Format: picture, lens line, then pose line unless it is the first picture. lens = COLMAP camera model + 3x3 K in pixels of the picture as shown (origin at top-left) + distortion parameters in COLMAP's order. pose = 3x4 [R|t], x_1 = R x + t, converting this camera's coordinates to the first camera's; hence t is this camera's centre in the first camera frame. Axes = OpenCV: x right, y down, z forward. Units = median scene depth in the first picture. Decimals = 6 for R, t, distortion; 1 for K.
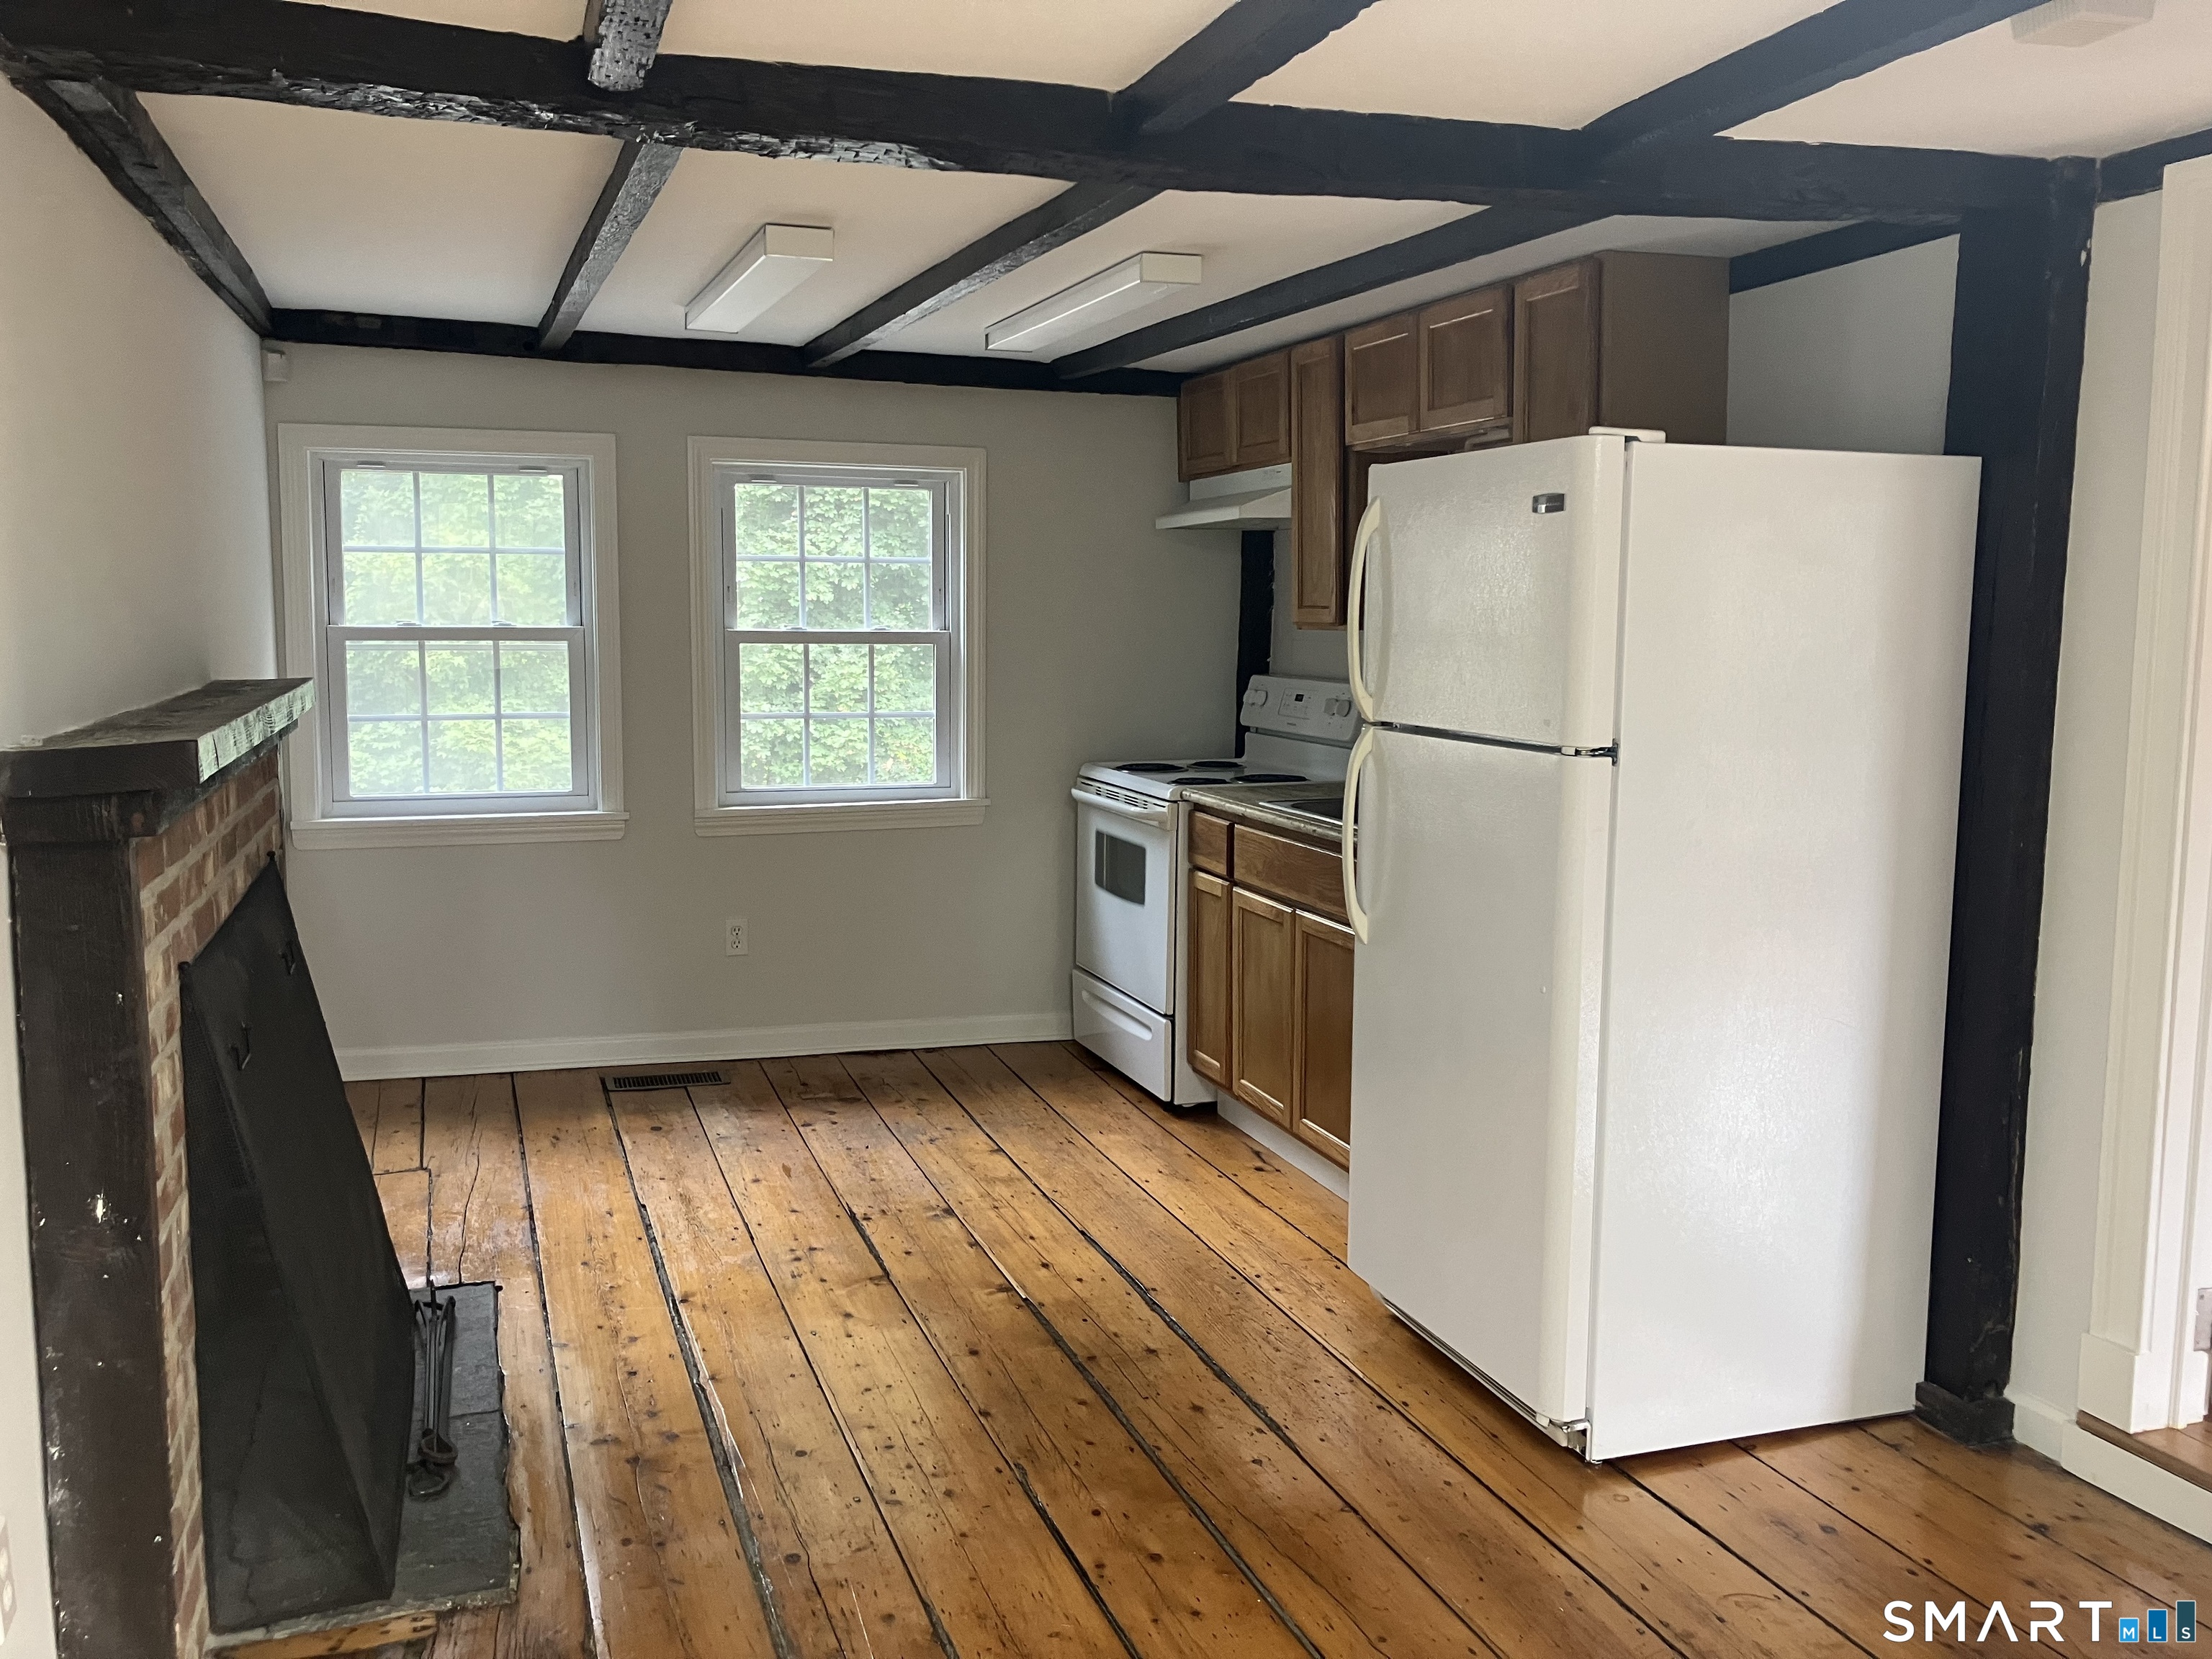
lens RADIAL K [[1787.7, 0, 1098.4], [0, 1787.7, 807.8], [0, 0, 1]] dist [0.035692, -0.005646]
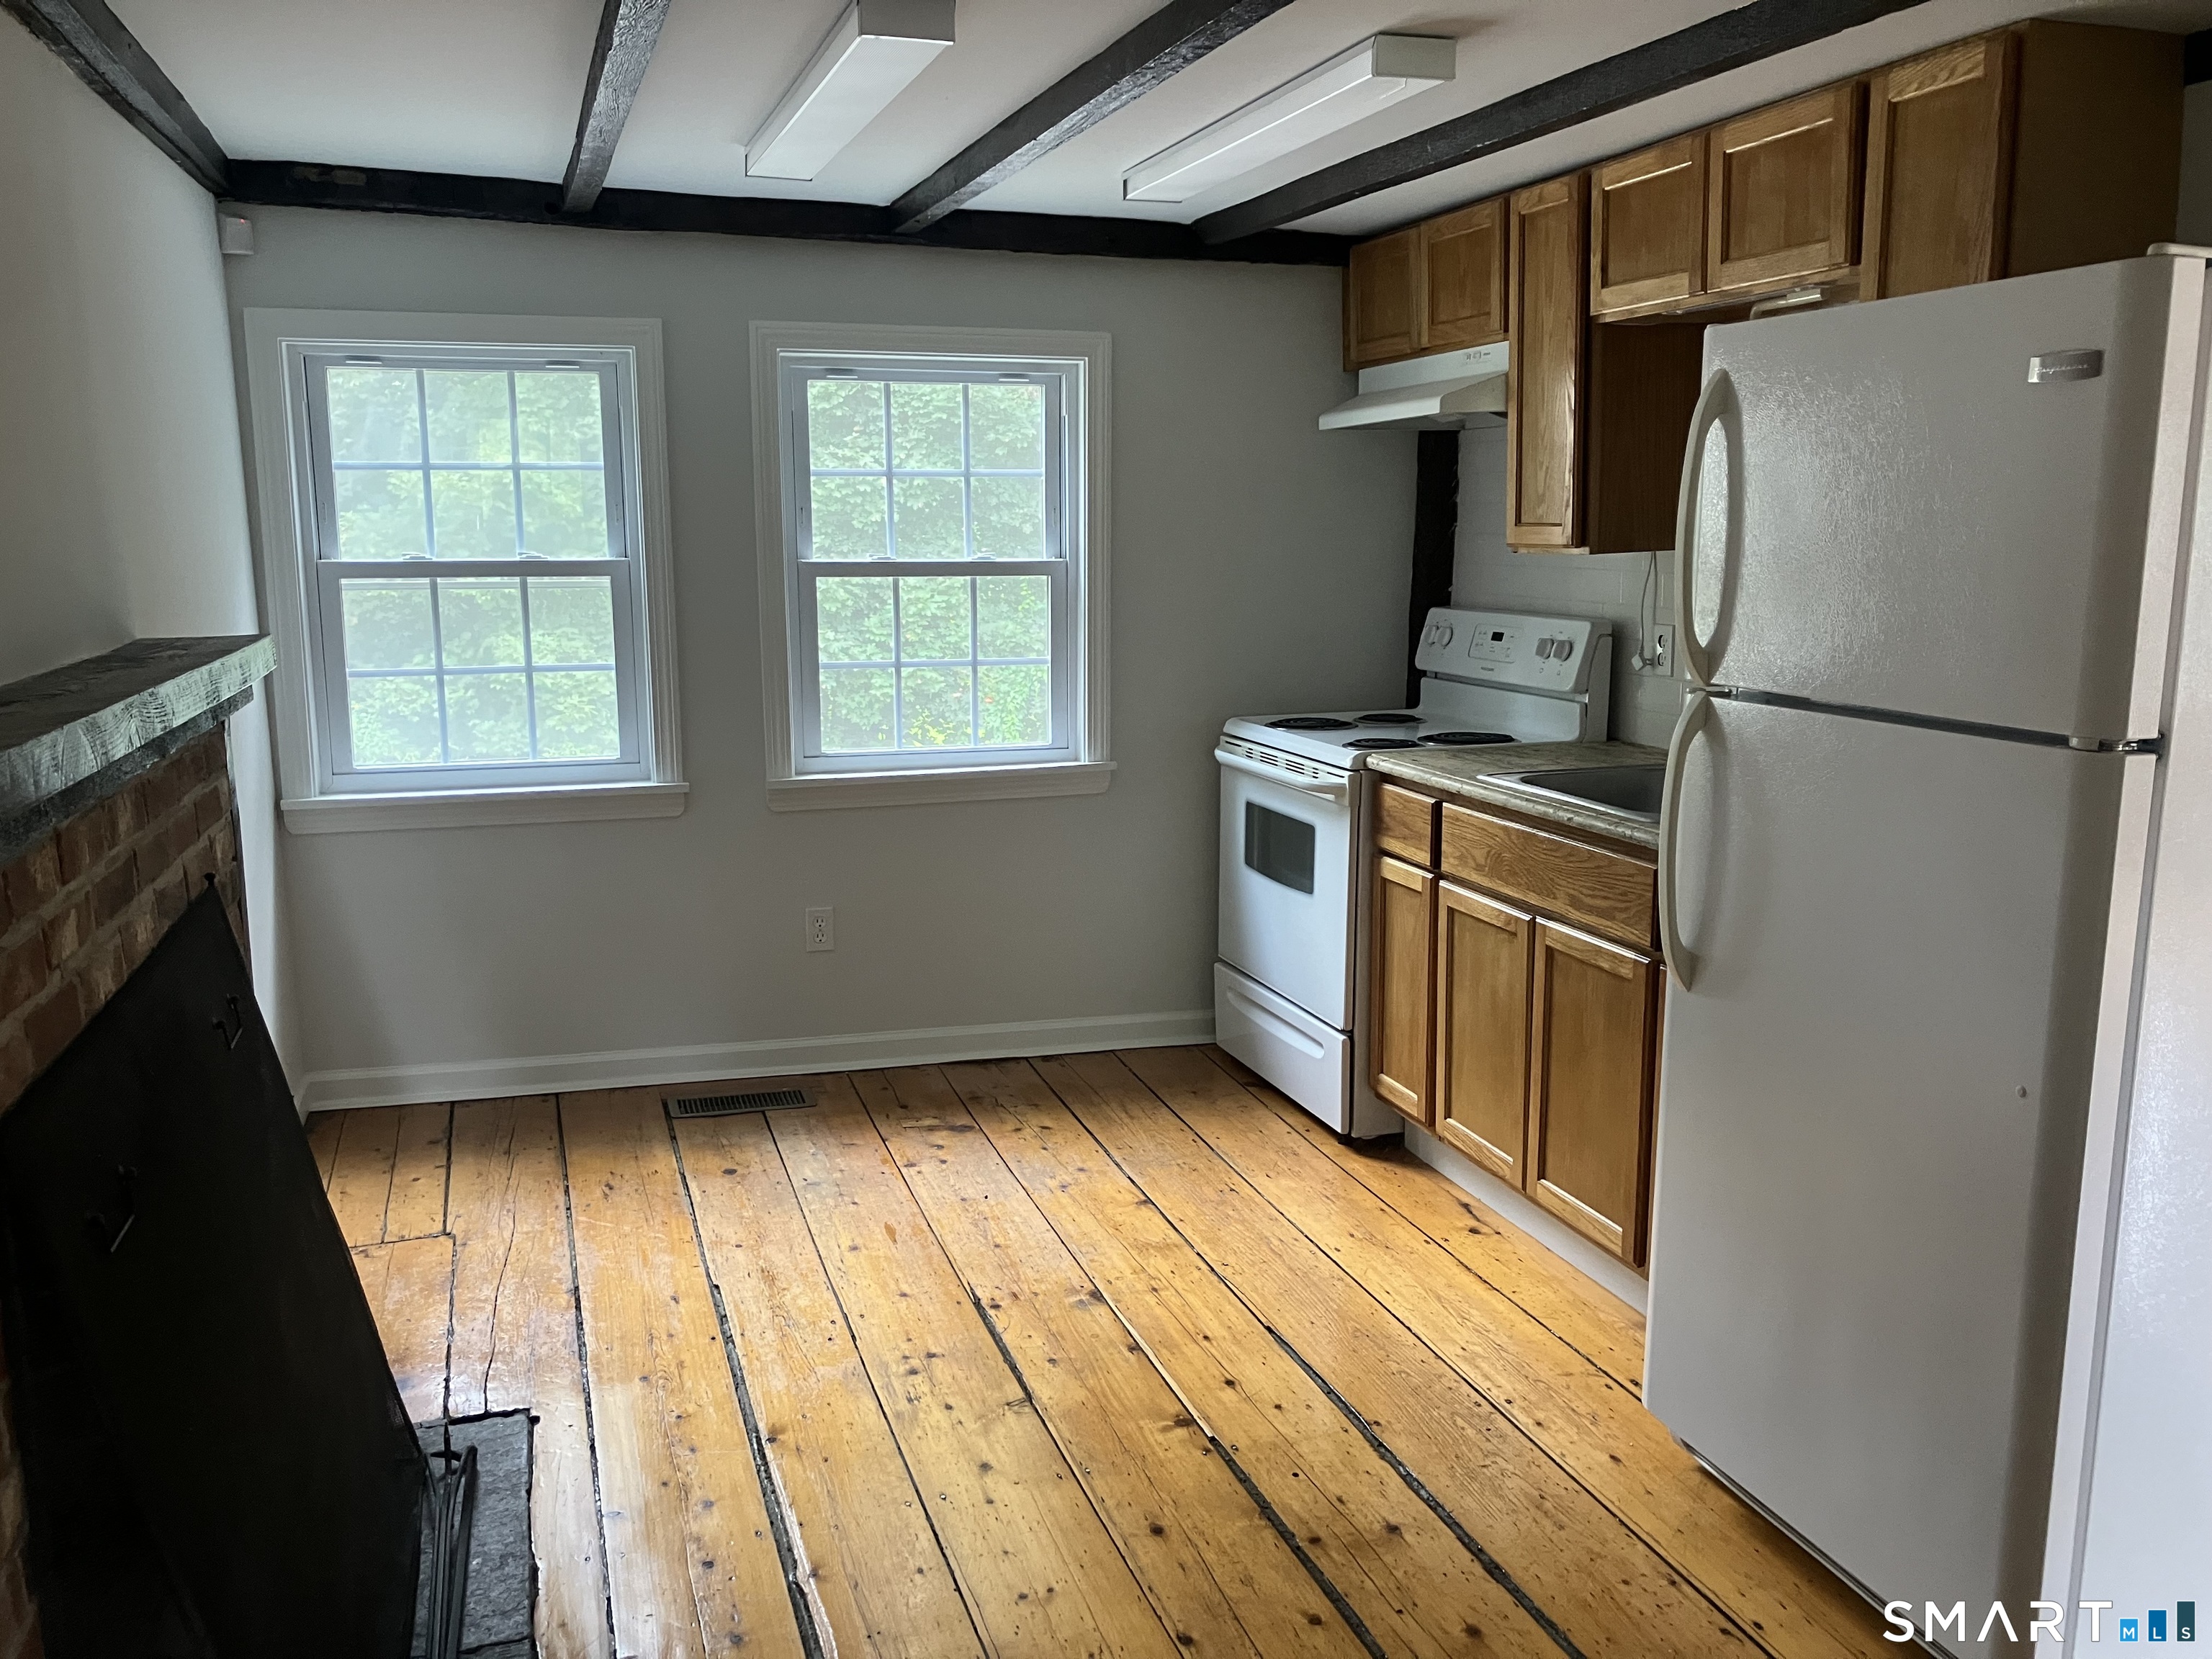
lens RADIAL K [[1787.7, 0, 1122.6], [0, 1787.7, 842.4], [0, 0, 1]] dist [0.035692, -0.005646]
pose [[0.999781, -0.005754, -0.020113, -0.050692], [0.007025, 0.997942, 0.063730, -0.025106], [0.019705, -0.063857, 0.997765, 0.199915]]
